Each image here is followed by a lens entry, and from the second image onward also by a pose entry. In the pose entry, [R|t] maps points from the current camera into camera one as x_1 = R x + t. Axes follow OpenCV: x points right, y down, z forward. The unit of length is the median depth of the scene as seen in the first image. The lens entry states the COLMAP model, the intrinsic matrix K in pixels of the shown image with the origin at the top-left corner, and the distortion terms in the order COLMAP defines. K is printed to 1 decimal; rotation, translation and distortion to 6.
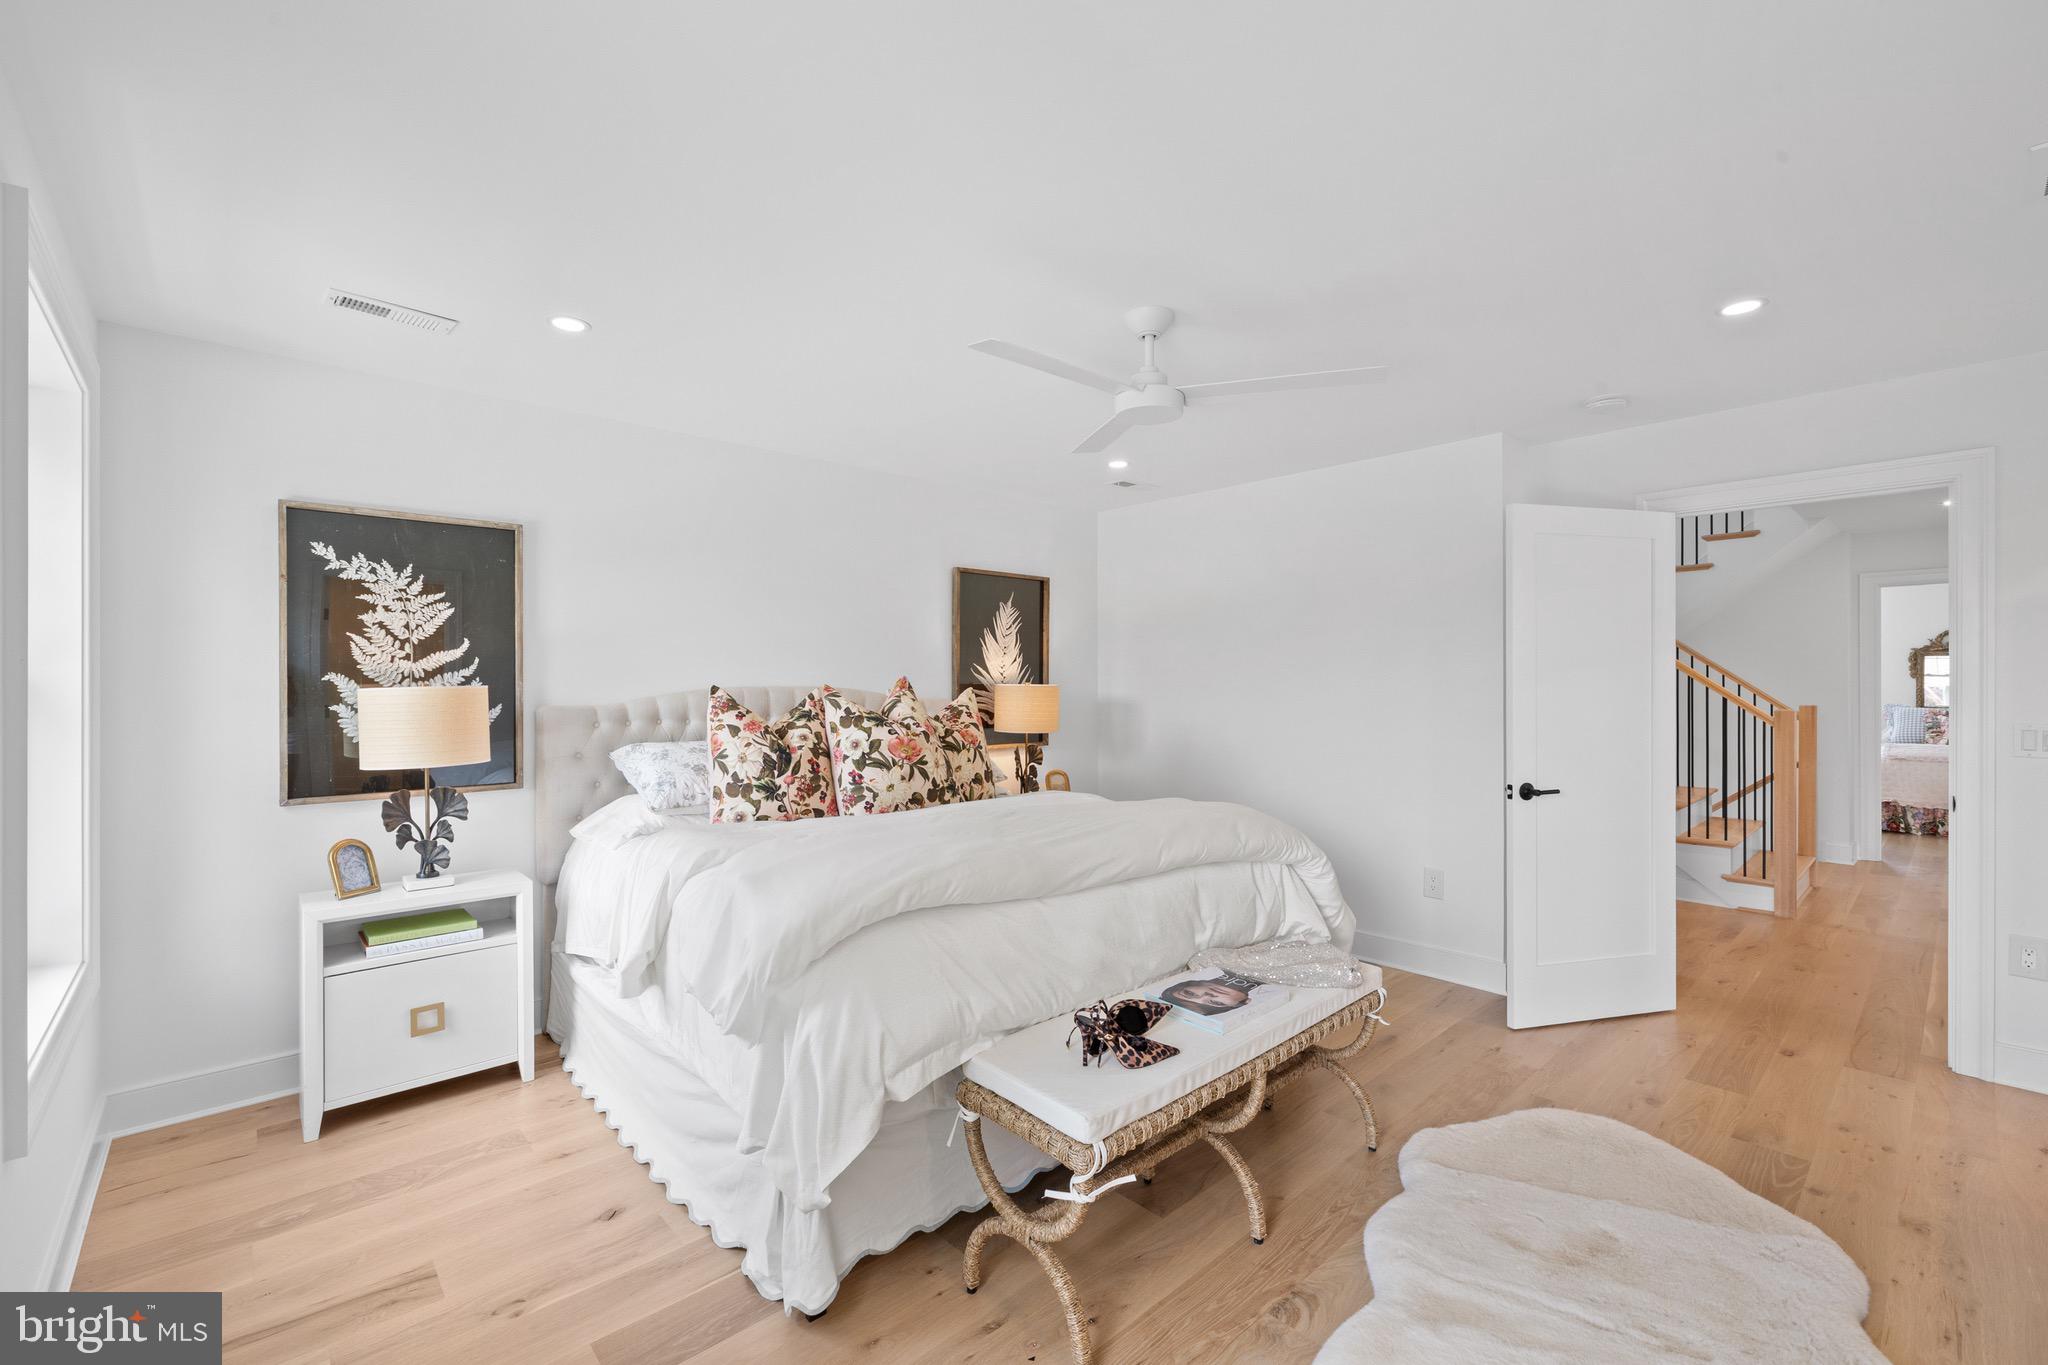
lens RADIAL K [[878.9, 0, 1026.5], [0, 878.9, 681.7], [0, 0, 1]] dist [0.000075, -0.000144]
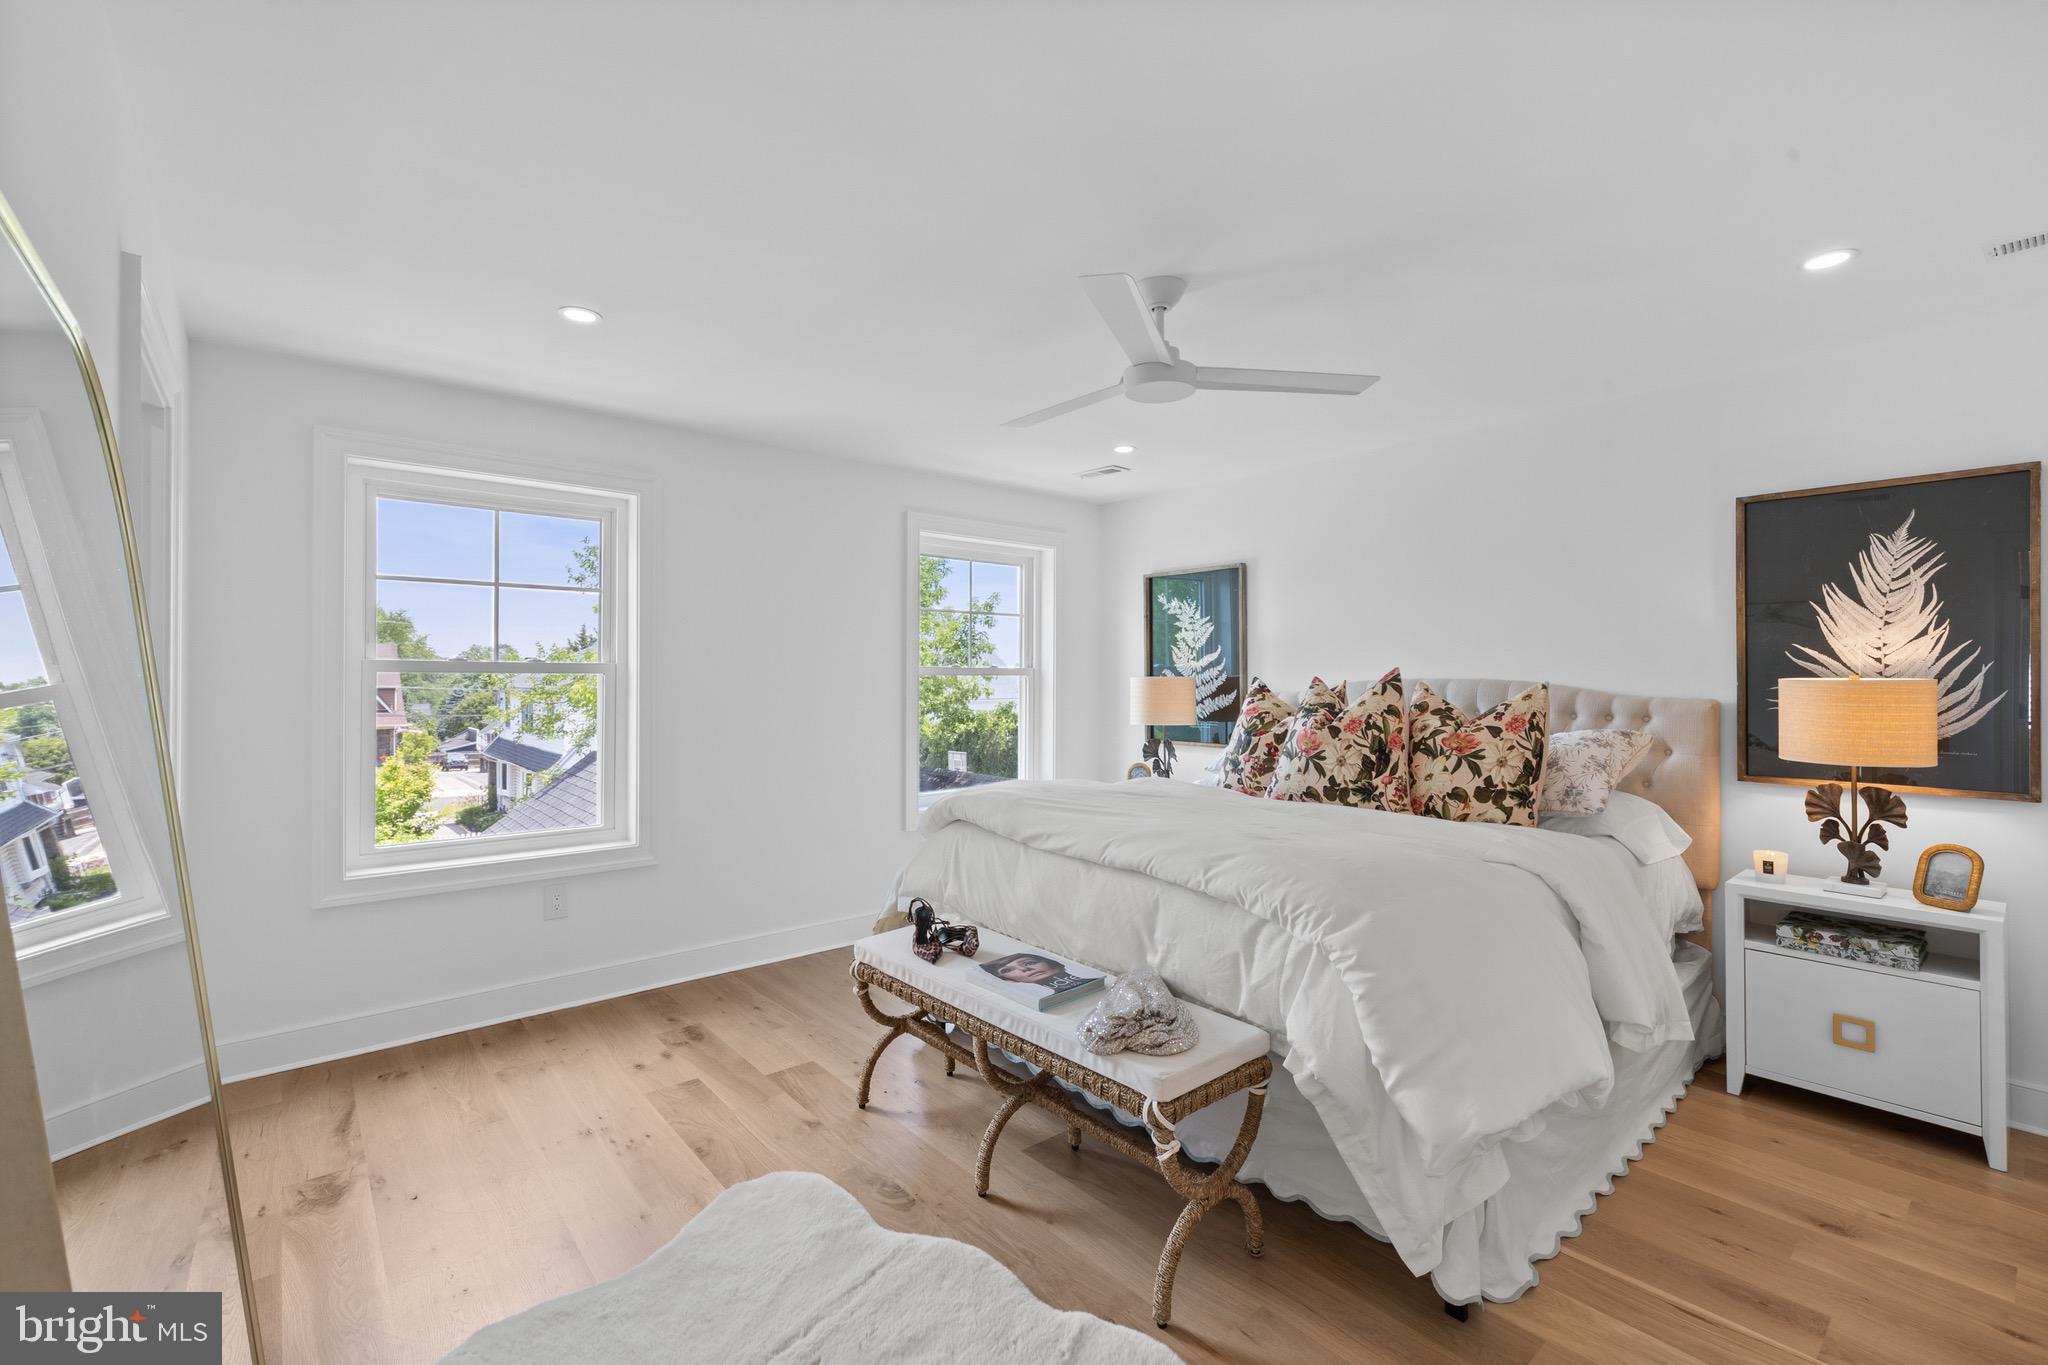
lens RADIAL K [[878.9, 0, 1026.5], [0, 878.9, 681.7], [0, 0, 1]] dist [0.000075, -0.000144]
pose [[-0.026251, 0.014100, -0.999556, 0.880926], [0.009199, 0.999862, 0.013862, -0.010188], [0.999613, -0.008831, -0.026377, 0.703629]]
